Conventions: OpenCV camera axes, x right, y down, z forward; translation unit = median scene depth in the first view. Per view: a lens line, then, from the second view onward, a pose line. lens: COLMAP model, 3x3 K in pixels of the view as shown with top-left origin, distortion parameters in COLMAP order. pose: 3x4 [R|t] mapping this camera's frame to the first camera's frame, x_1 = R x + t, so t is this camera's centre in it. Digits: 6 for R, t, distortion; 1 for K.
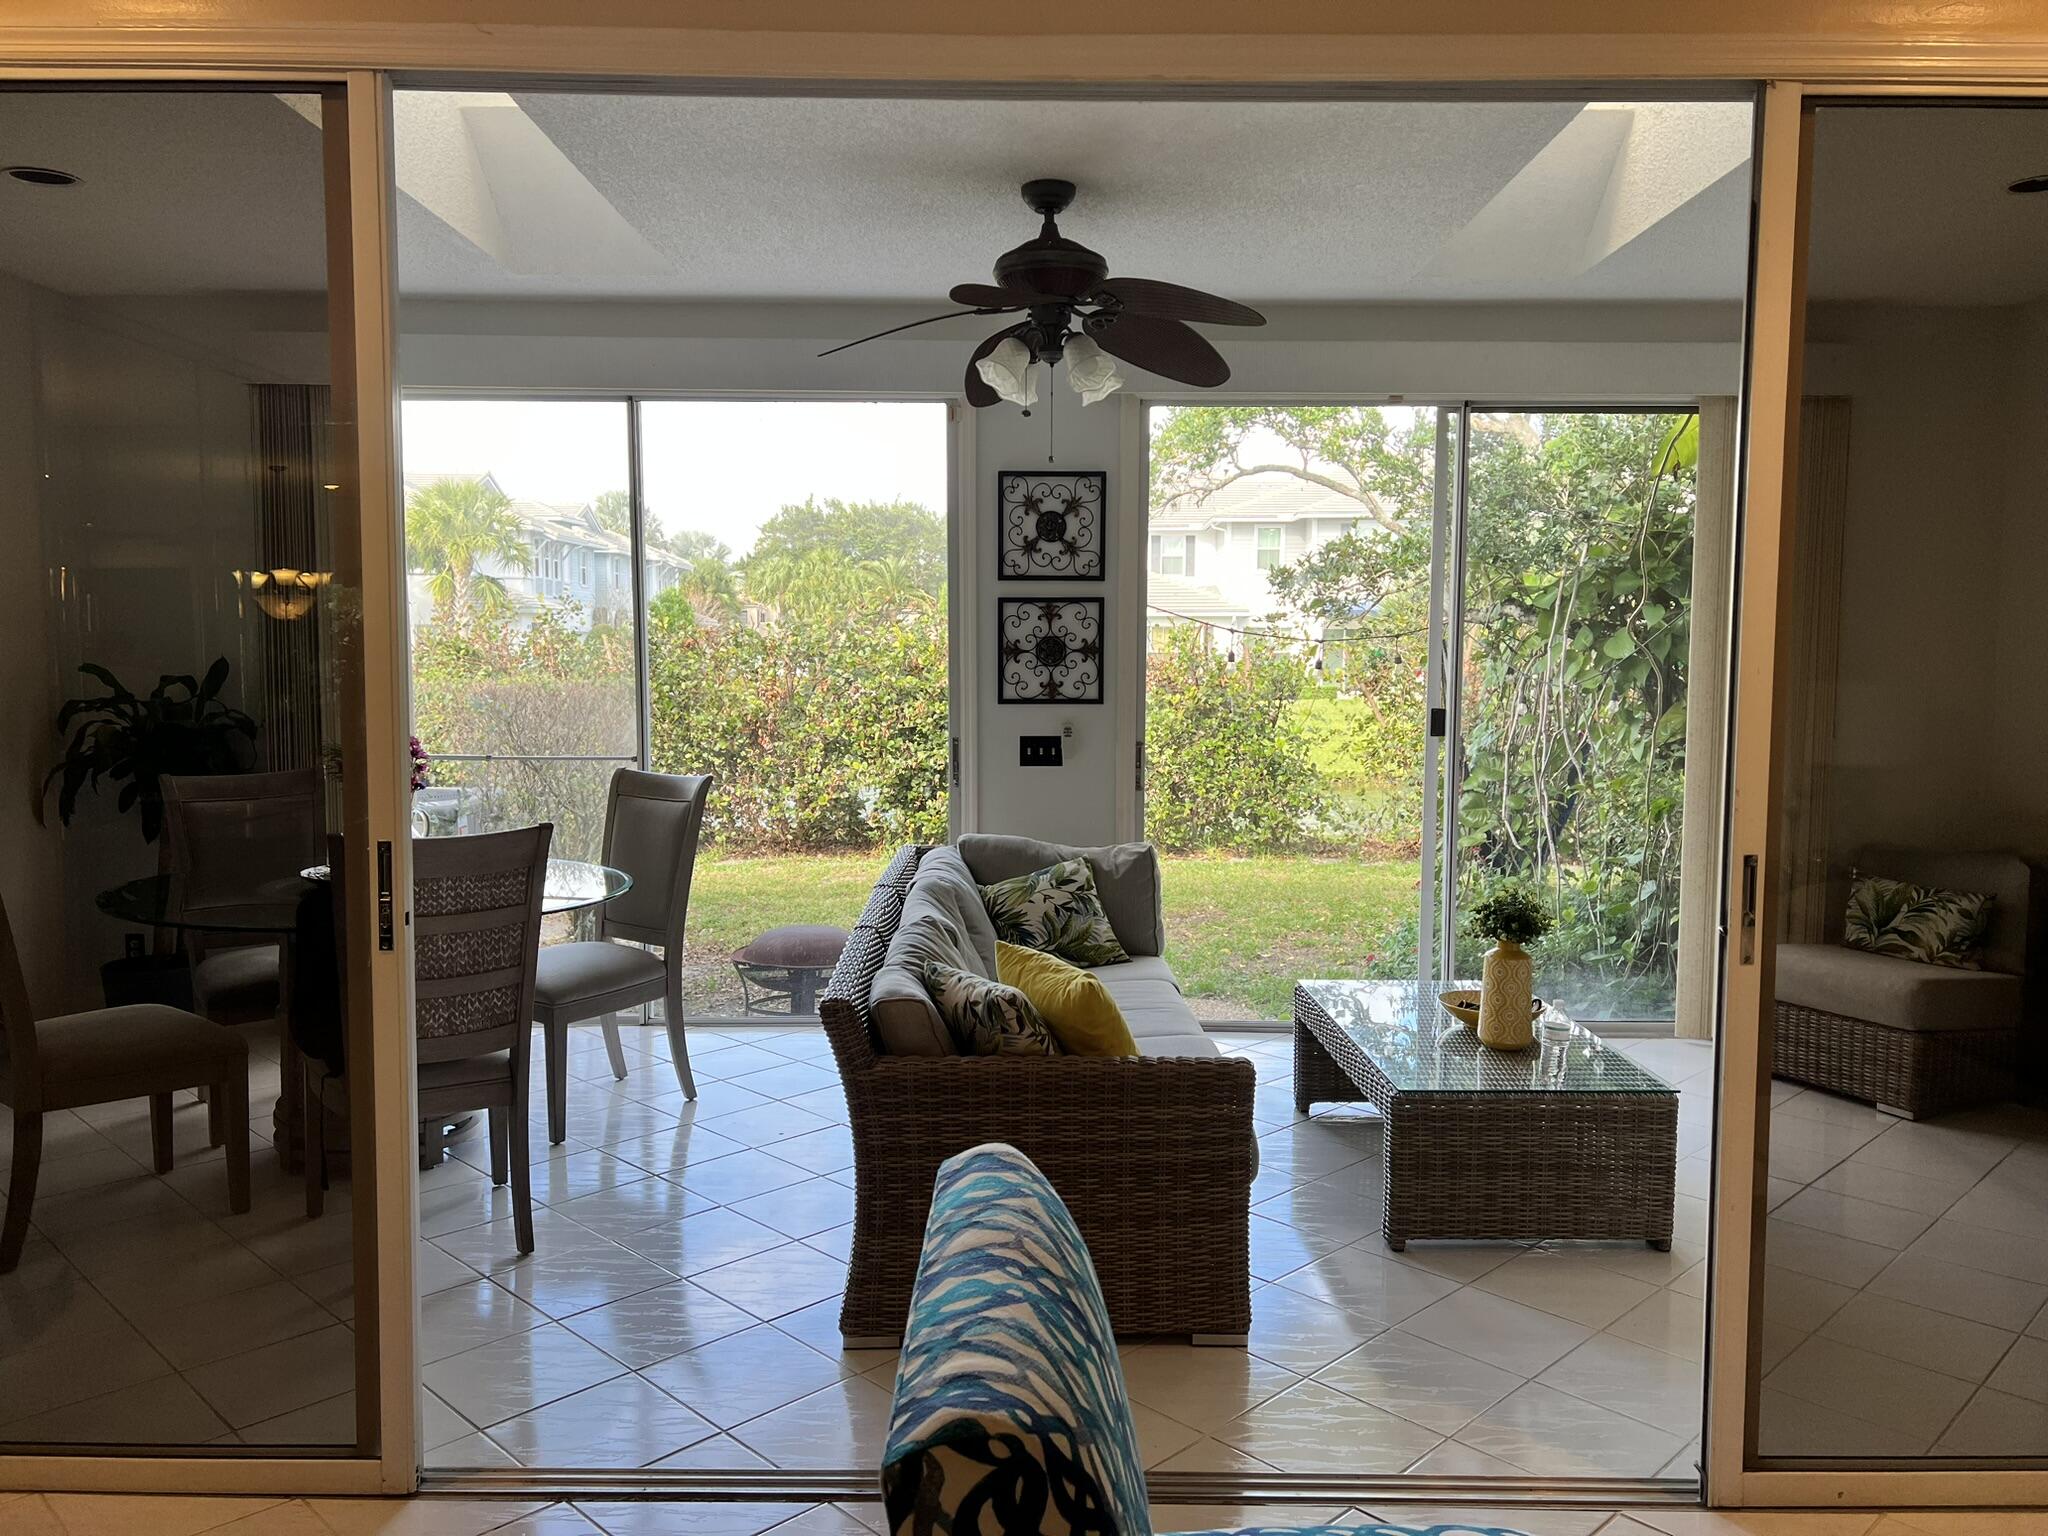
lens RADIAL K [[1534.7, 0, 1032.0], [0, 1534.7, 760.3], [0, 0, 1]] dist [0.073536, -0.071302]
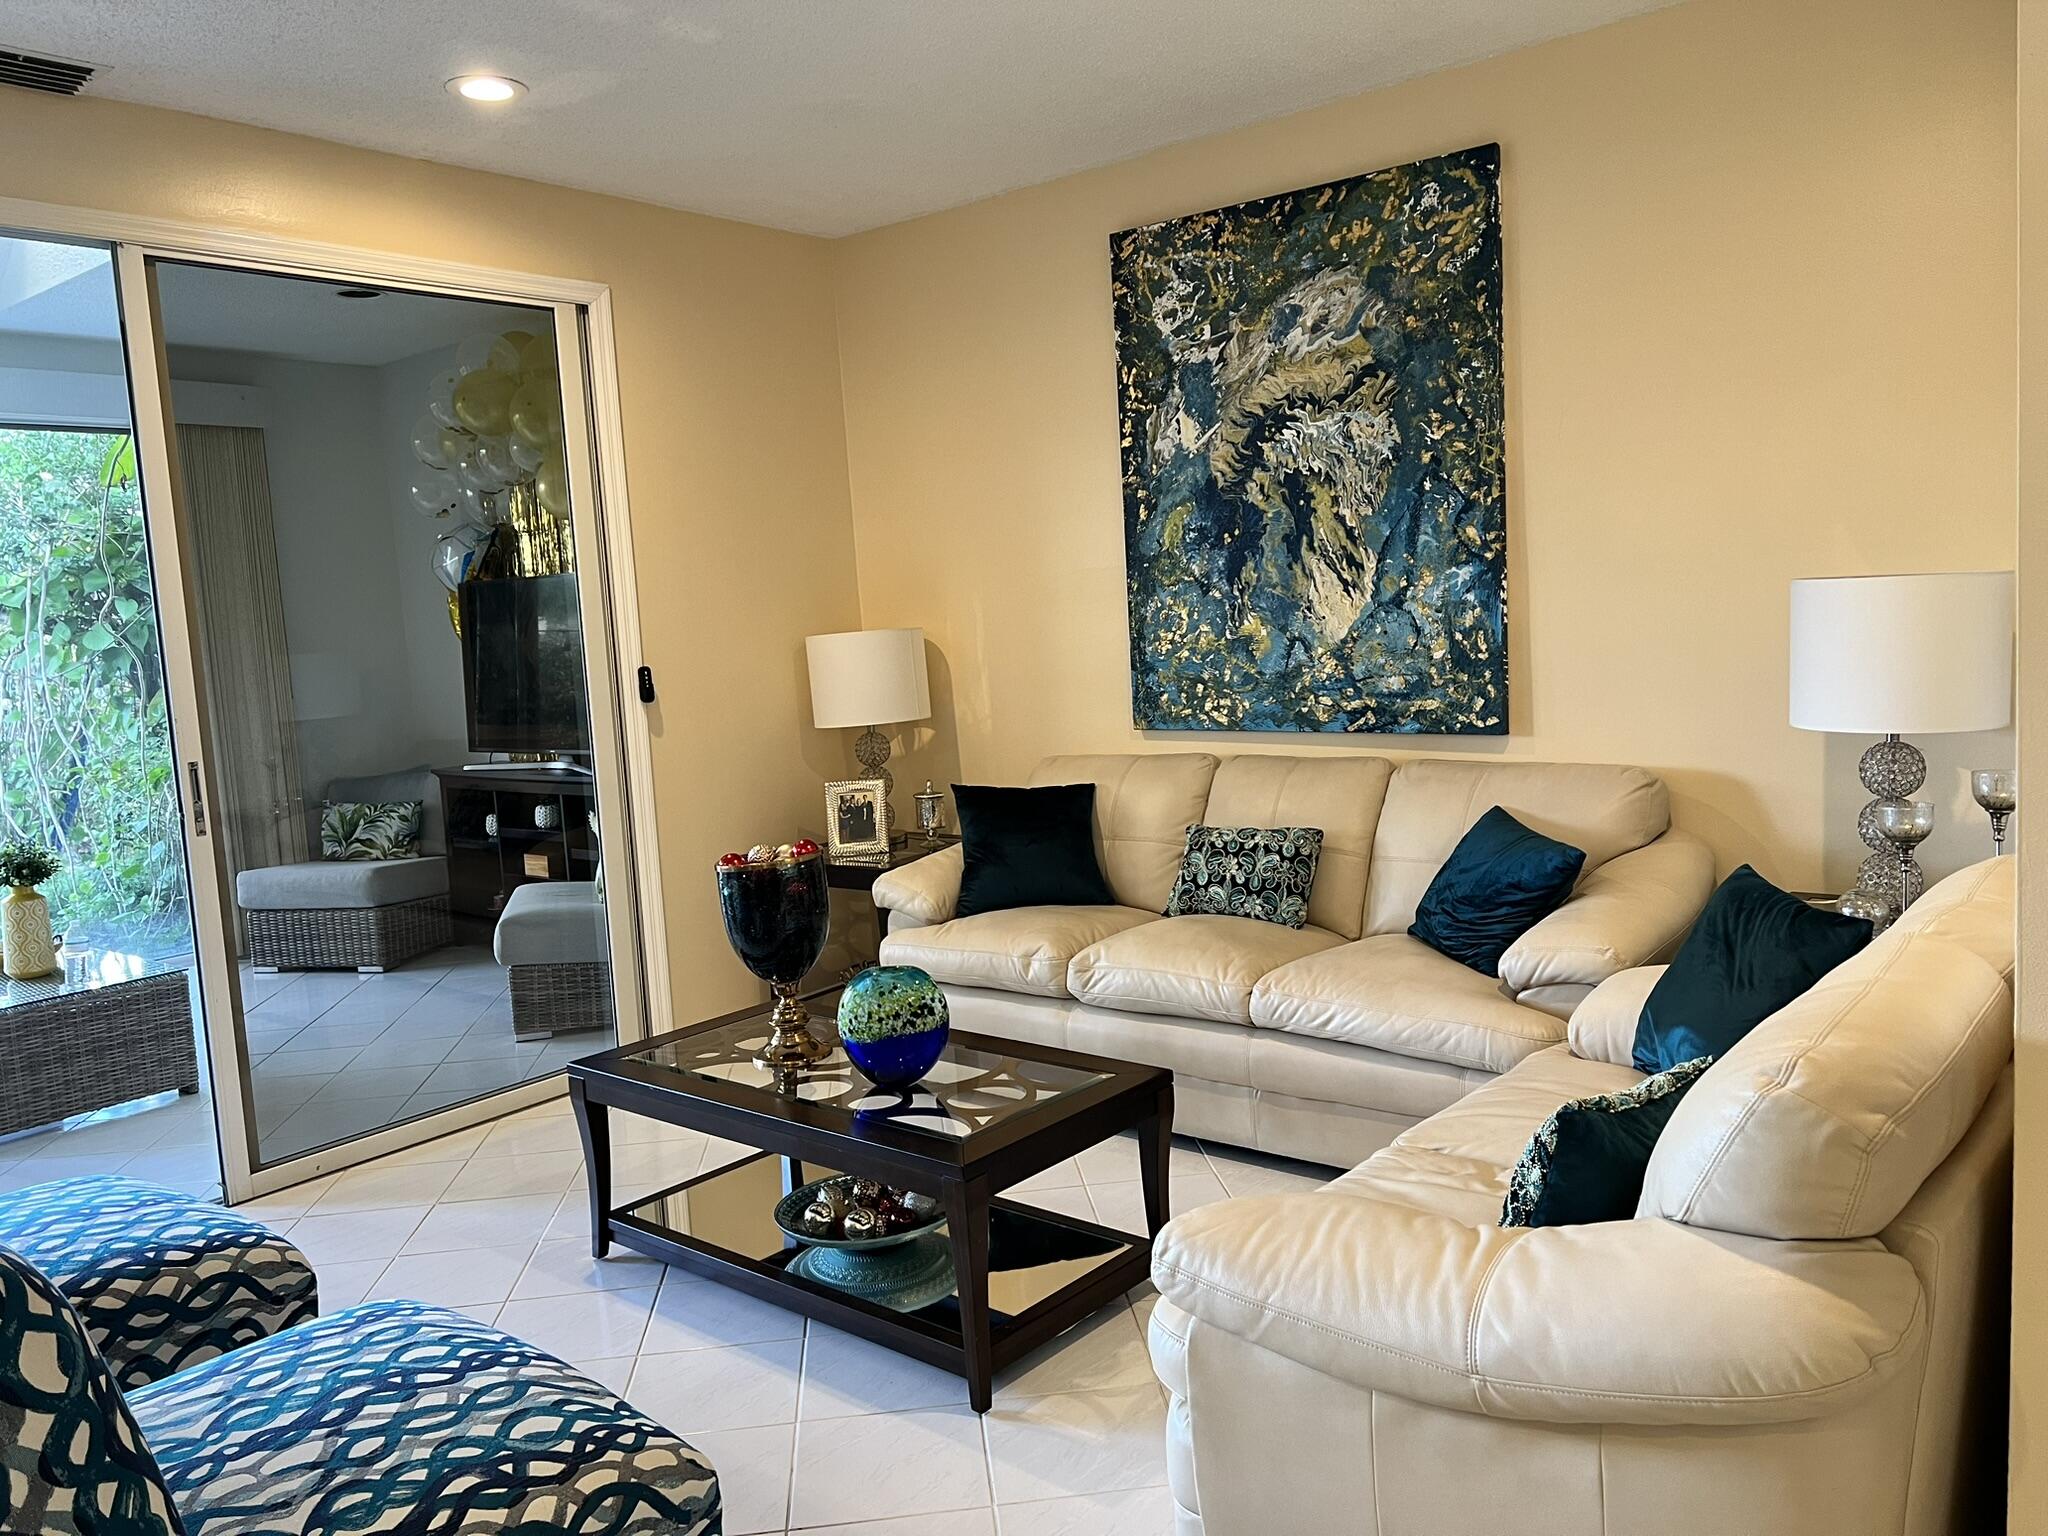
lens RADIAL K [[1534.7, 0, 1032.0], [0, 1534.7, 760.3], [0, 0, 1]] dist [0.073536, -0.071302]
pose [[0.628152, -0.122874, 0.768328, -0.085531], [0.119314, 0.990985, 0.060937, 0.030531], [-0.768889, 0.053394, 0.637149, -0.272763]]
